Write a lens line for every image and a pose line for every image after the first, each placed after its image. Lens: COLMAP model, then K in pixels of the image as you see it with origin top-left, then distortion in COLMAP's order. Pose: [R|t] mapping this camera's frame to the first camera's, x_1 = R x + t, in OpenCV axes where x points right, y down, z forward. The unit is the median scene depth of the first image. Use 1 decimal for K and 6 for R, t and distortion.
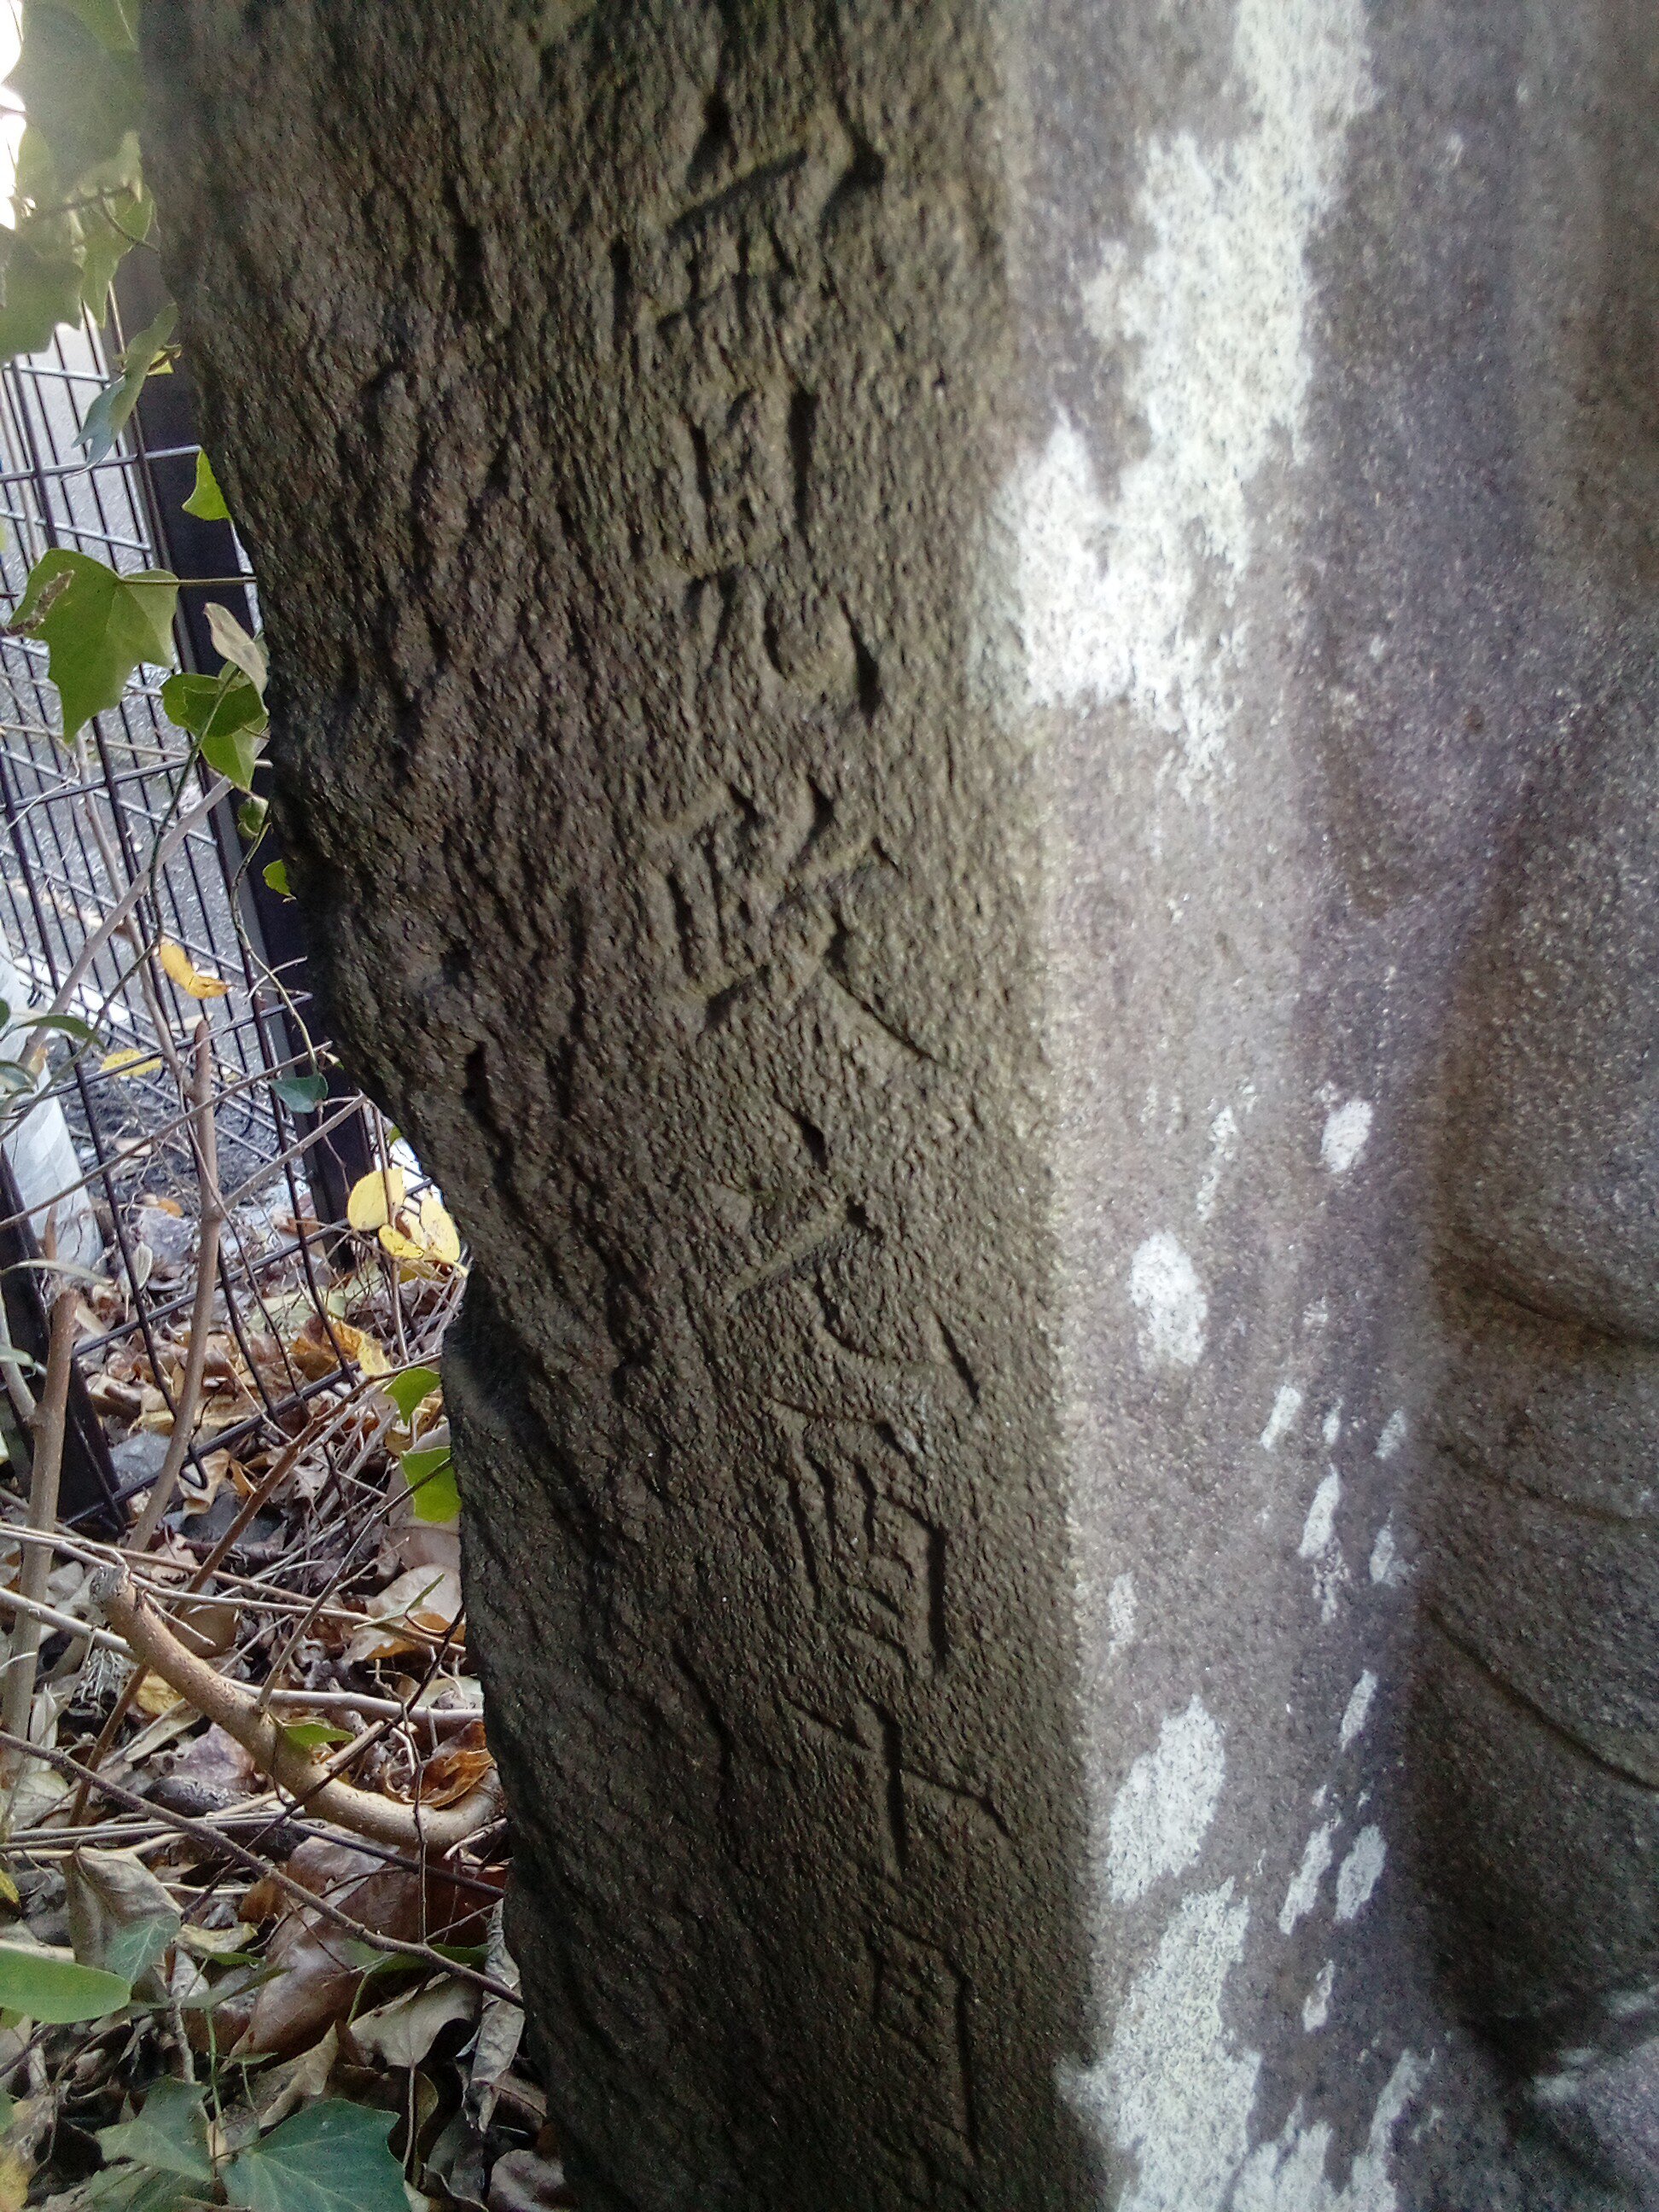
lens RADIAL K [[1836.9, 0, 830.0], [0, 1836.9, 1106.2], [0, 0, 1]] dist [0.071198, -0.104773]
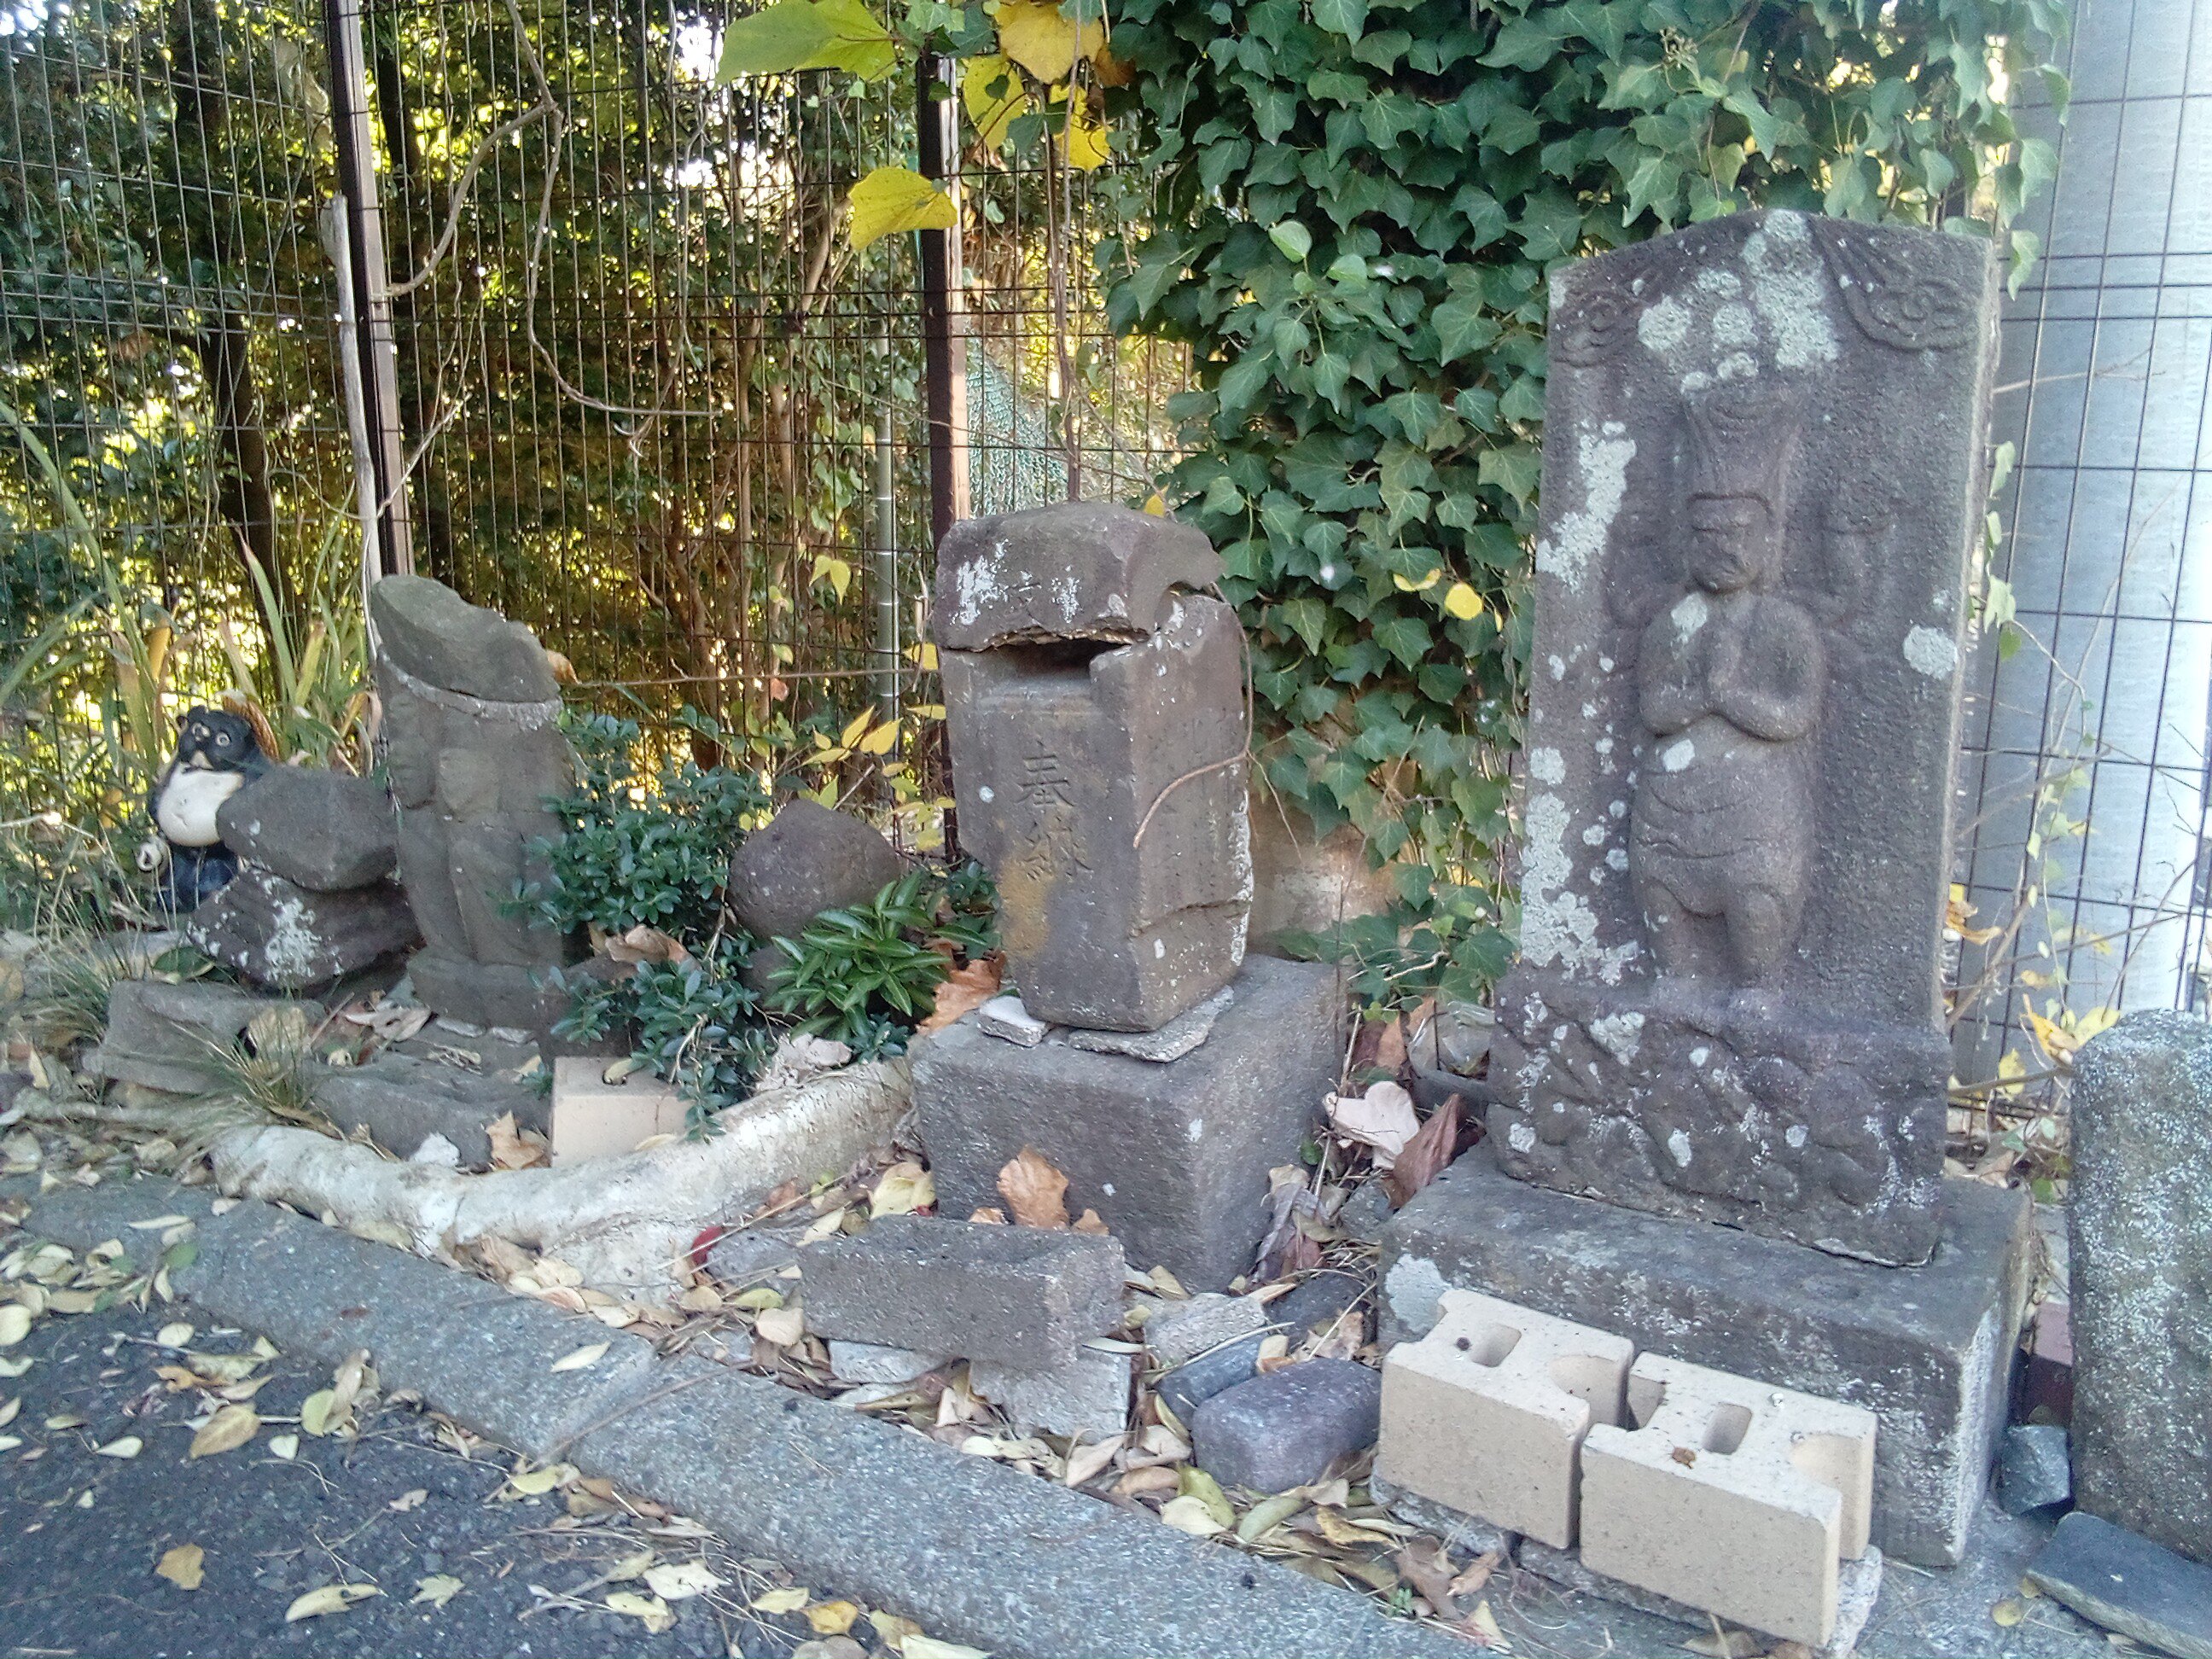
lens RADIAL K [[1836.9, 0, 1104.5], [0, 1836.9, 831.5], [0, 0, 1]] dist [0.071198, -0.104773]
pose [[0.207066, 0.252366, -0.945217, 6.739155], [-0.472239, 0.871929, 0.129347, 0.568728], [0.856804, 0.419585, 0.299724, -2.321096]]
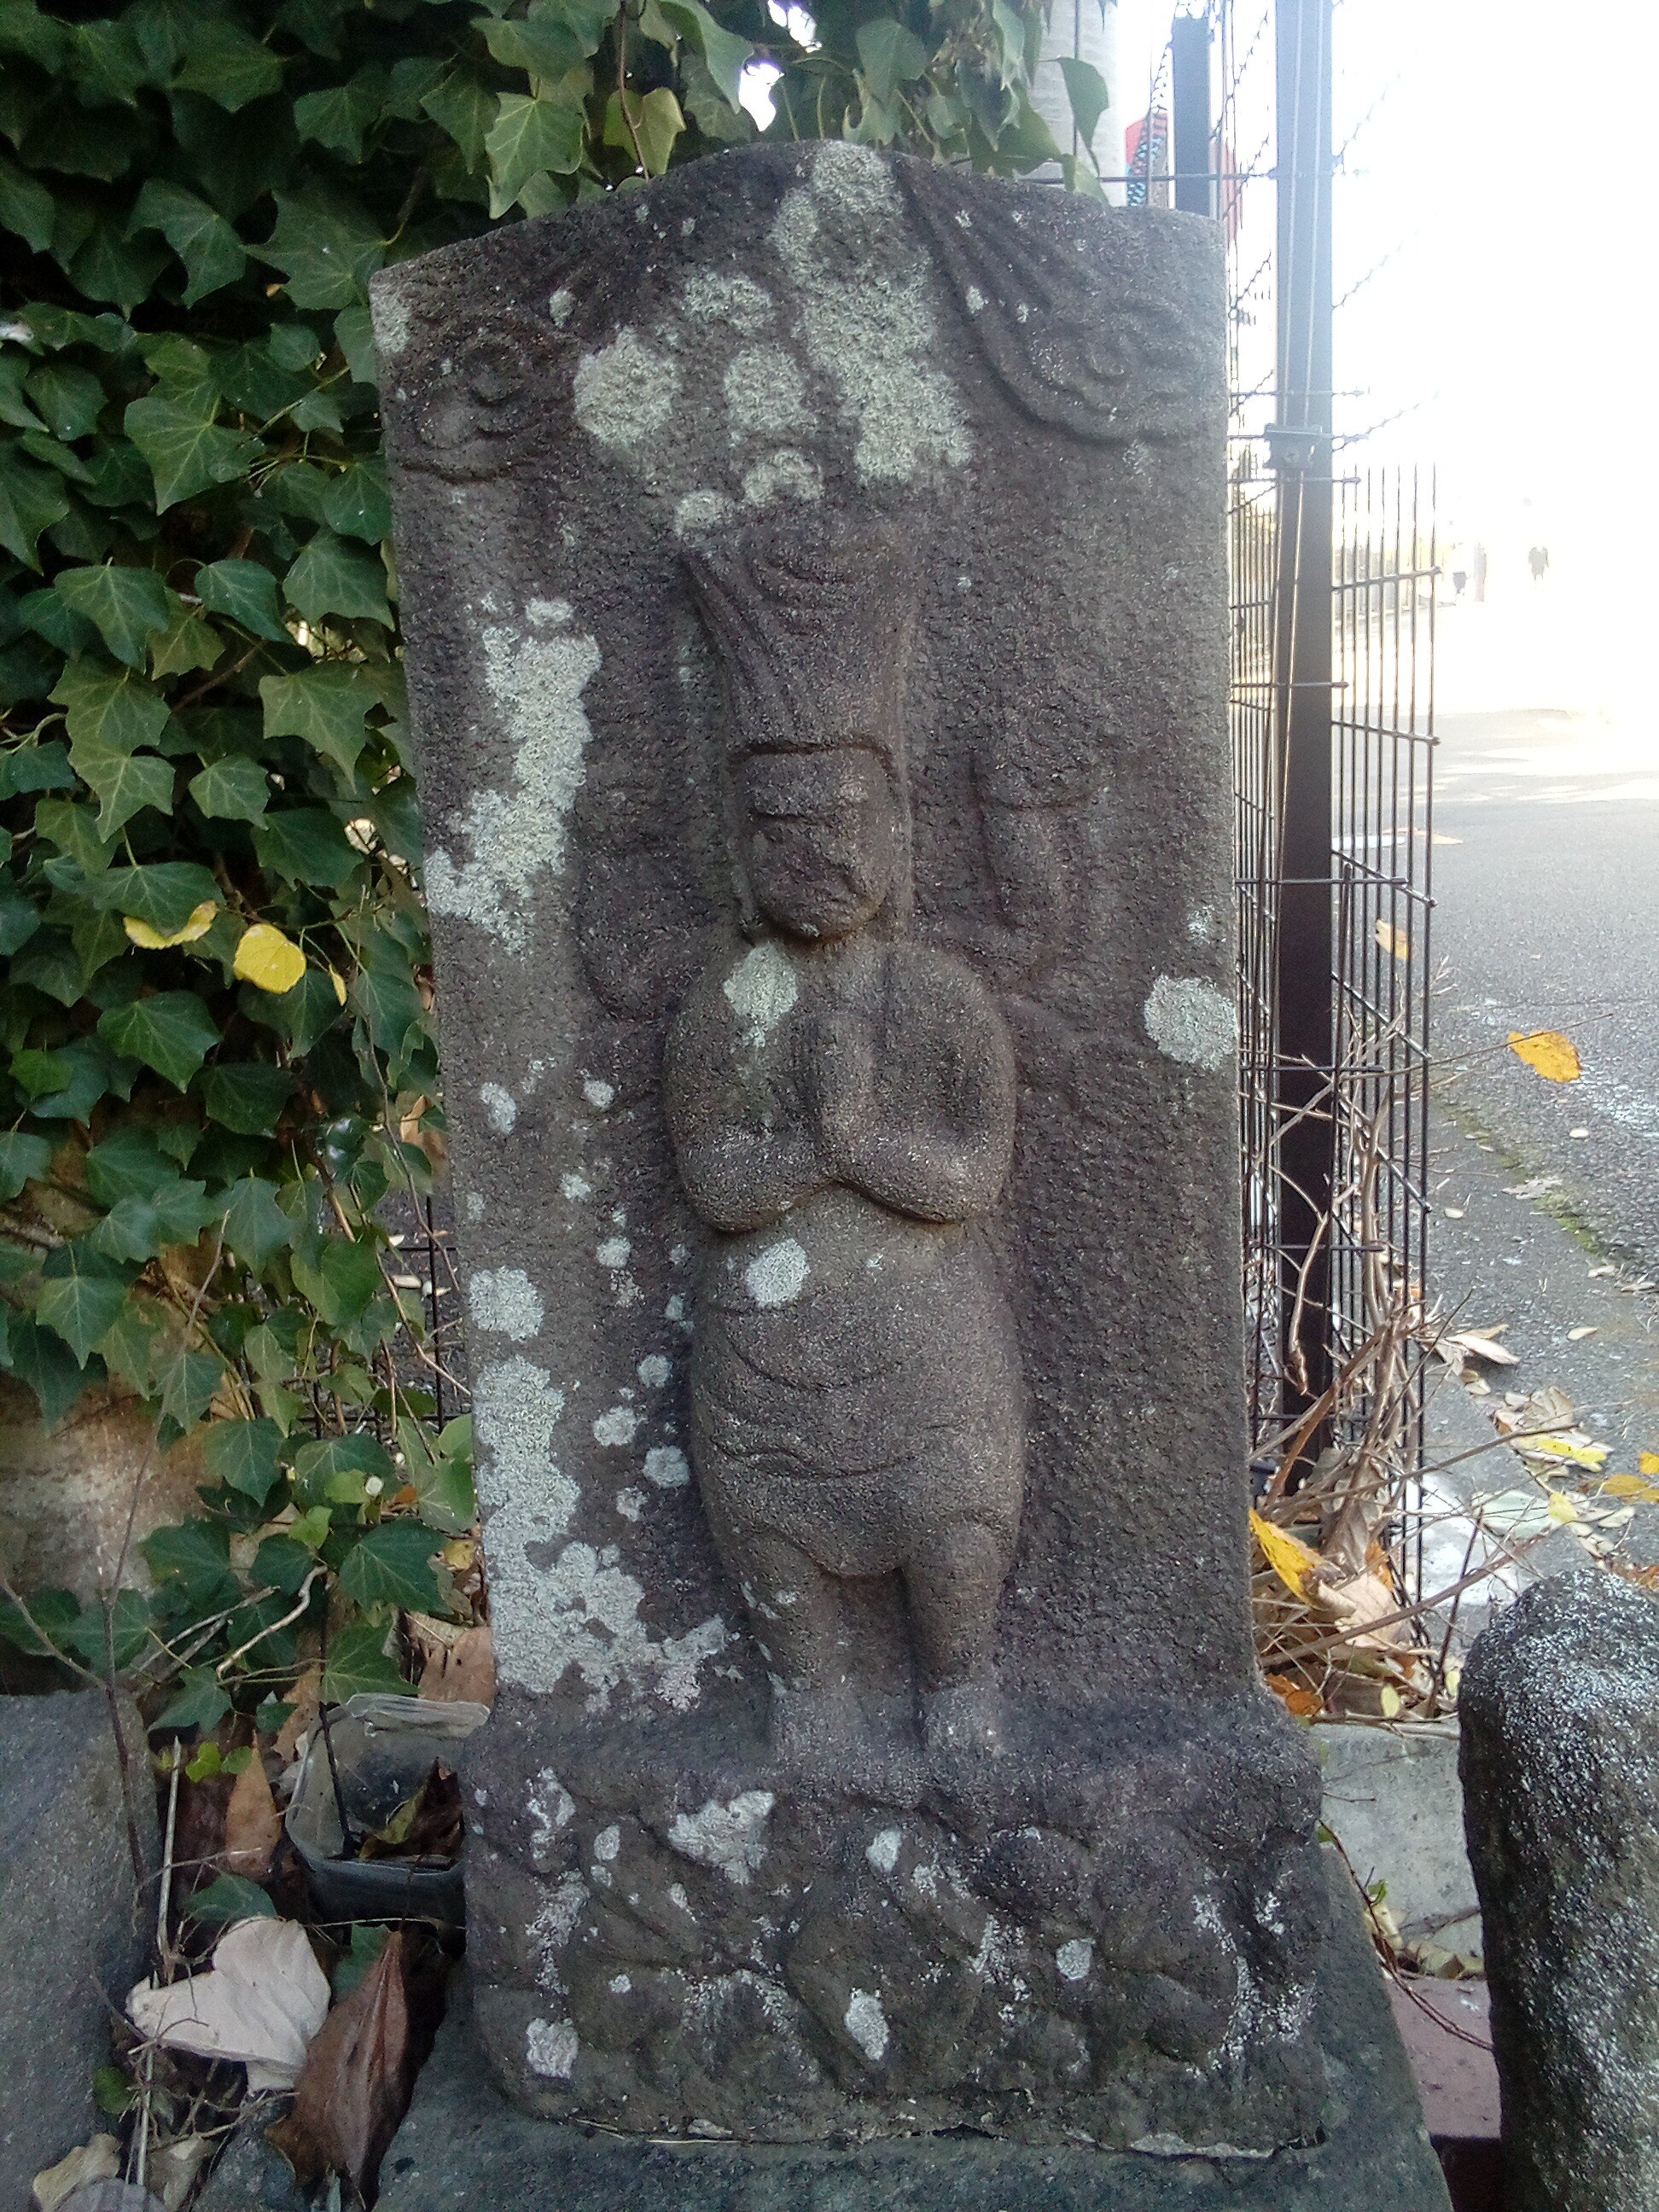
lens RADIAL K [[1836.9, 0, 834.6], [0, 1836.9, 1110.0], [0, 0, 1]] dist [0.071198, -0.104773]
pose [[0.657967, 0.201838, -0.725494, 3.135728], [-0.359893, 0.930548, -0.067509, 0.122118], [0.661481, 0.305519, 0.684910, -0.908390]]
